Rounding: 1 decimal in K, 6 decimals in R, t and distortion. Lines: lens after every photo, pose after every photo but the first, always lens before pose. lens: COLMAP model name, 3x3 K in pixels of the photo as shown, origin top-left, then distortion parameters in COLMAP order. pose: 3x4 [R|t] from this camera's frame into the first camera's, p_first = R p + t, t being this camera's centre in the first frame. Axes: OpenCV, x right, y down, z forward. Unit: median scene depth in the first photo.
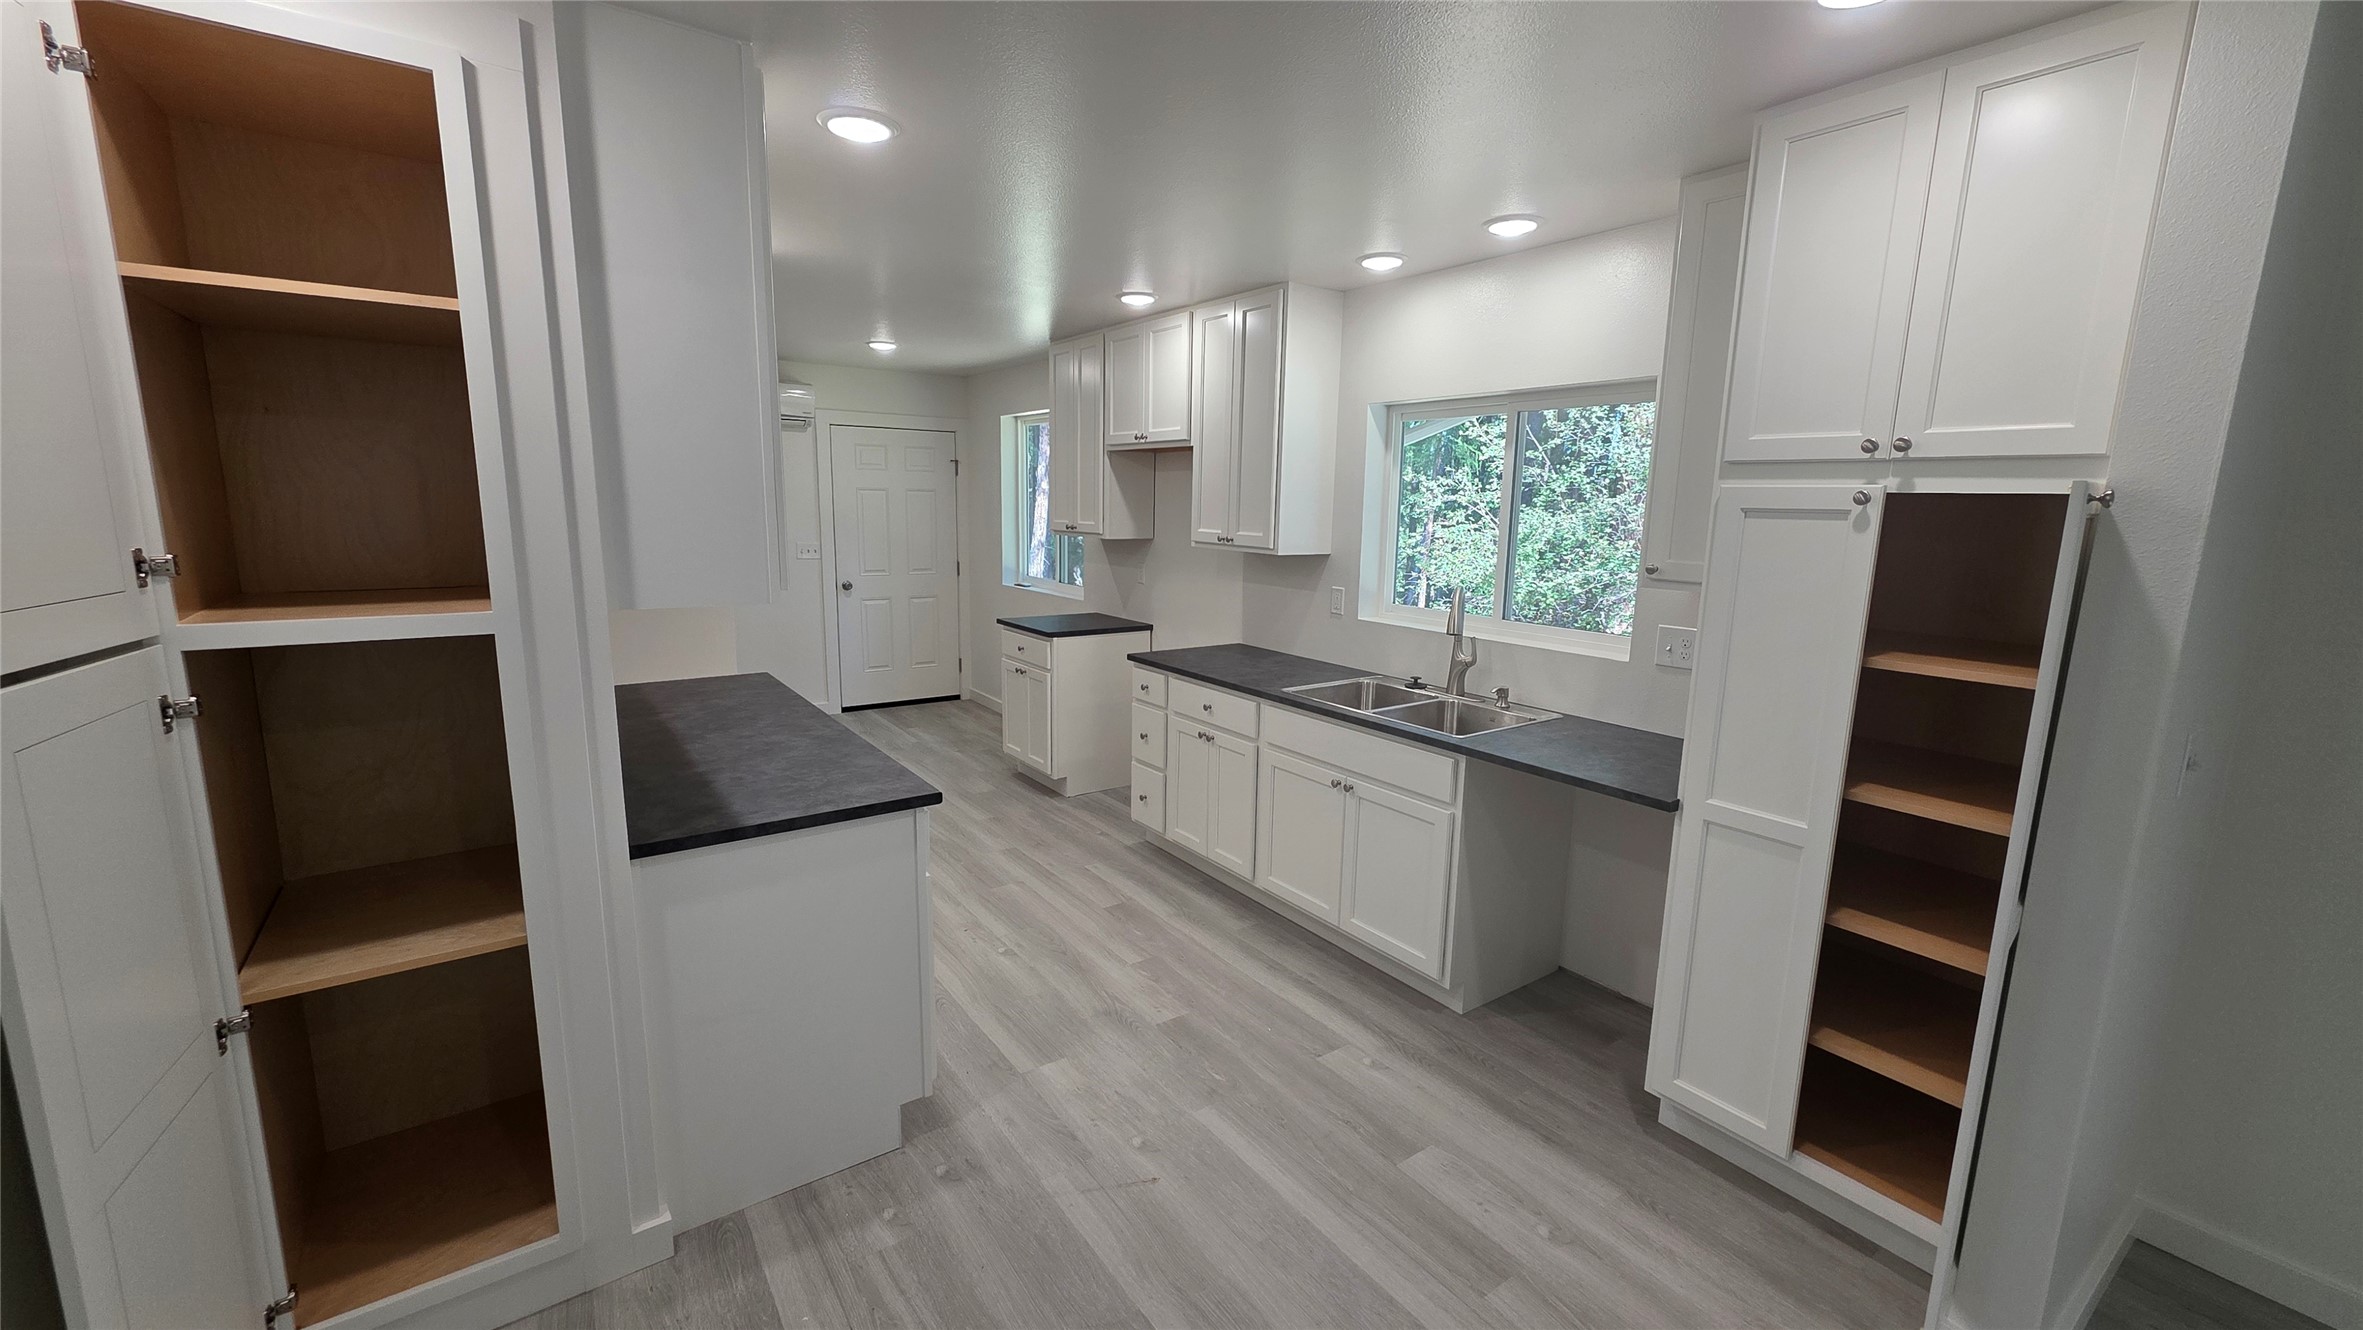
lens RADIAL K [[946.6, 0, 1181.5], [0, 946.6, 663.5], [0, 0, 1]] dist [0.001876, -0.000429]
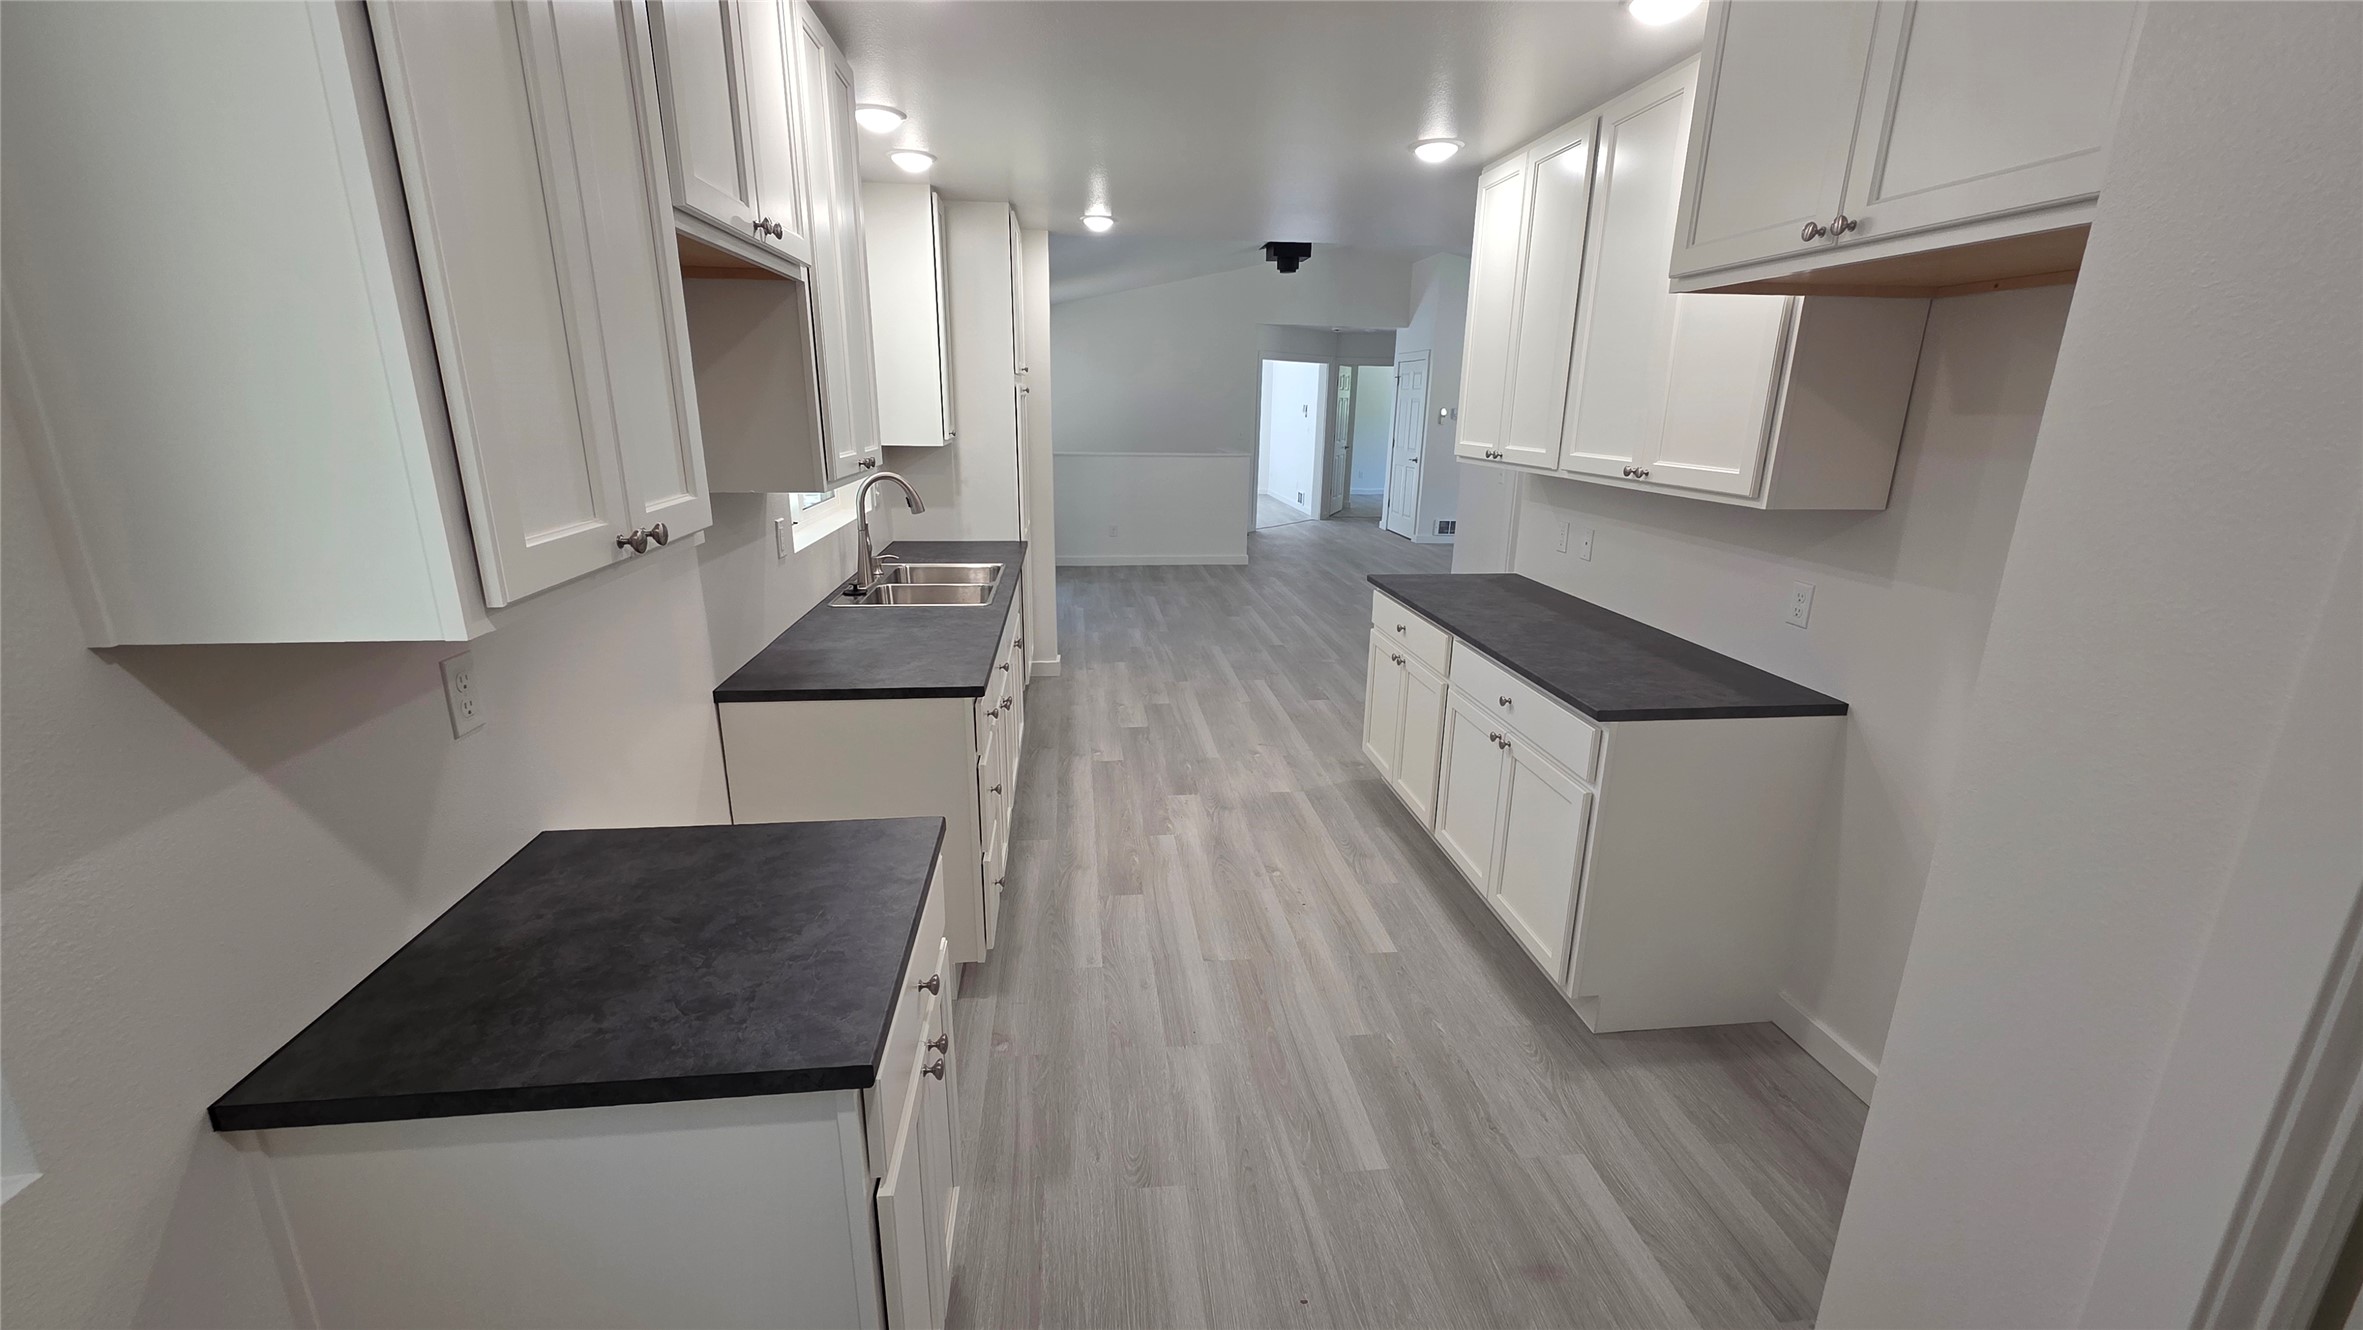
lens RADIAL K [[946.6, 0, 1182.8], [0, 946.6, 663.6], [0, 0, 1]] dist [0.001876, -0.000429]
pose [[-0.876714, -0.154164, 0.455638, -0.611297], [0.060760, 0.904168, 0.422833, -0.370632], [-0.477160, 0.398388, -0.783330, 2.040640]]
